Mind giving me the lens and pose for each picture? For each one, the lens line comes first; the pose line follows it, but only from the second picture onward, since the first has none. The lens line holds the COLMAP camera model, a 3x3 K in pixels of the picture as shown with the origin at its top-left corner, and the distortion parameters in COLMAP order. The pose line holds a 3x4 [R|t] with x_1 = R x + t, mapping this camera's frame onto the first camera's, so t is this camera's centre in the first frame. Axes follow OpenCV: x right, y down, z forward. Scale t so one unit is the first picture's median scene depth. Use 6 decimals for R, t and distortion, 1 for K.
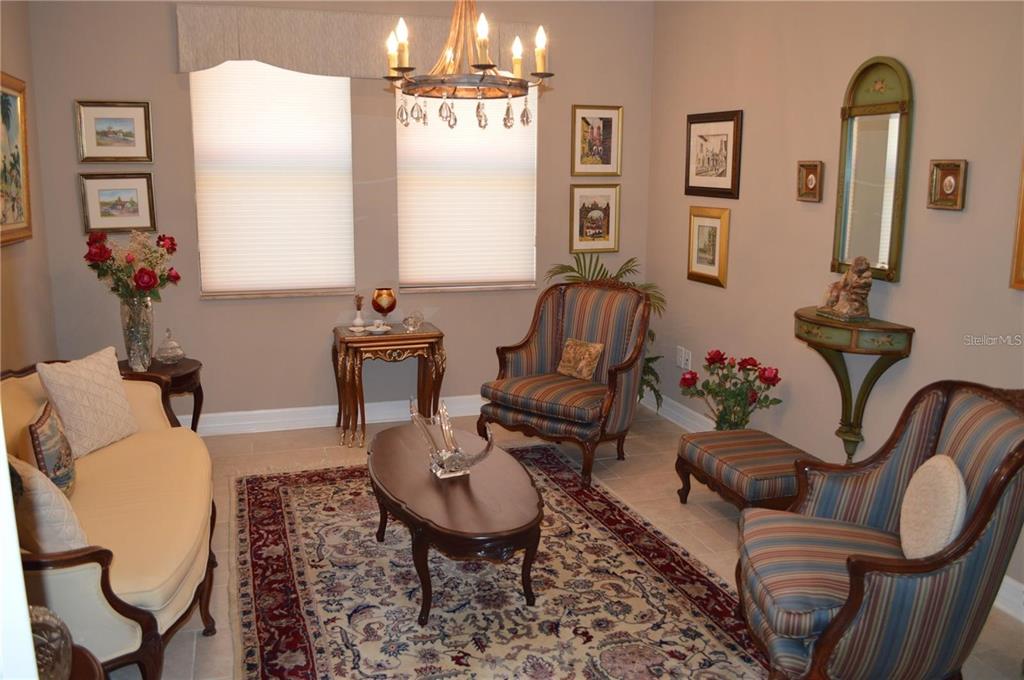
lens RADIAL K [[822.0, 0, 511.4], [0, 822.0, 340.9], [0, 0, 1]] dist [-0.086766, 0.017222]
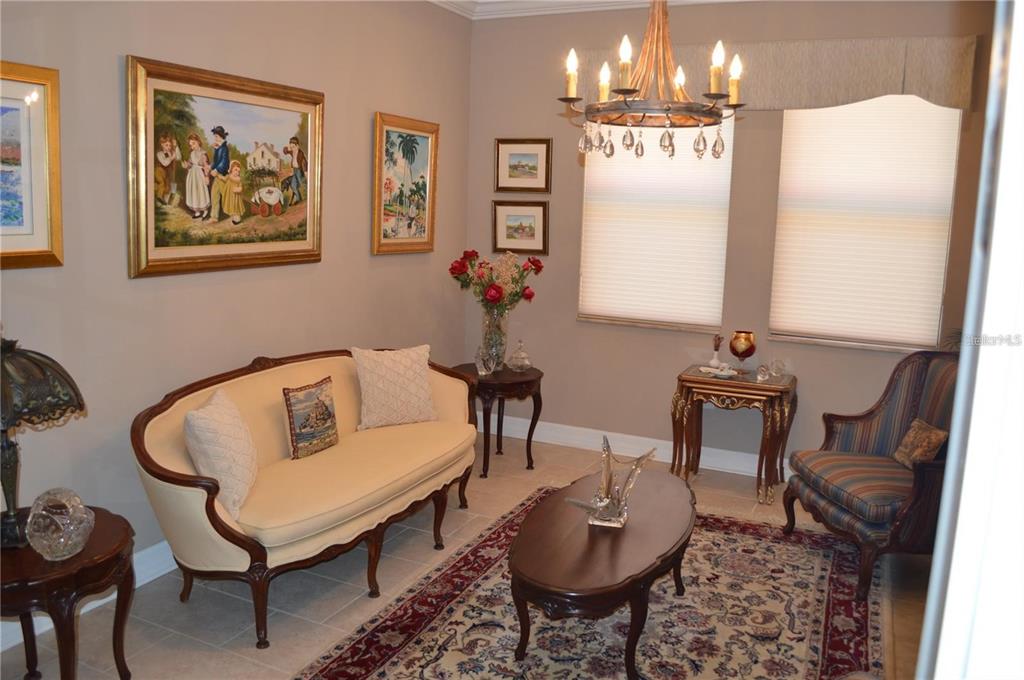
lens RADIAL K [[822.0, 0, 510.8], [0, 822.0, 337.4], [0, 0, 1]] dist [-0.086766, 0.017222]
pose [[0.723563, 0.124942, -0.678857, 0.357818], [-0.159032, 0.987198, 0.012187, -0.032741], [0.671689, 0.099142, 0.734169, 0.167849]]
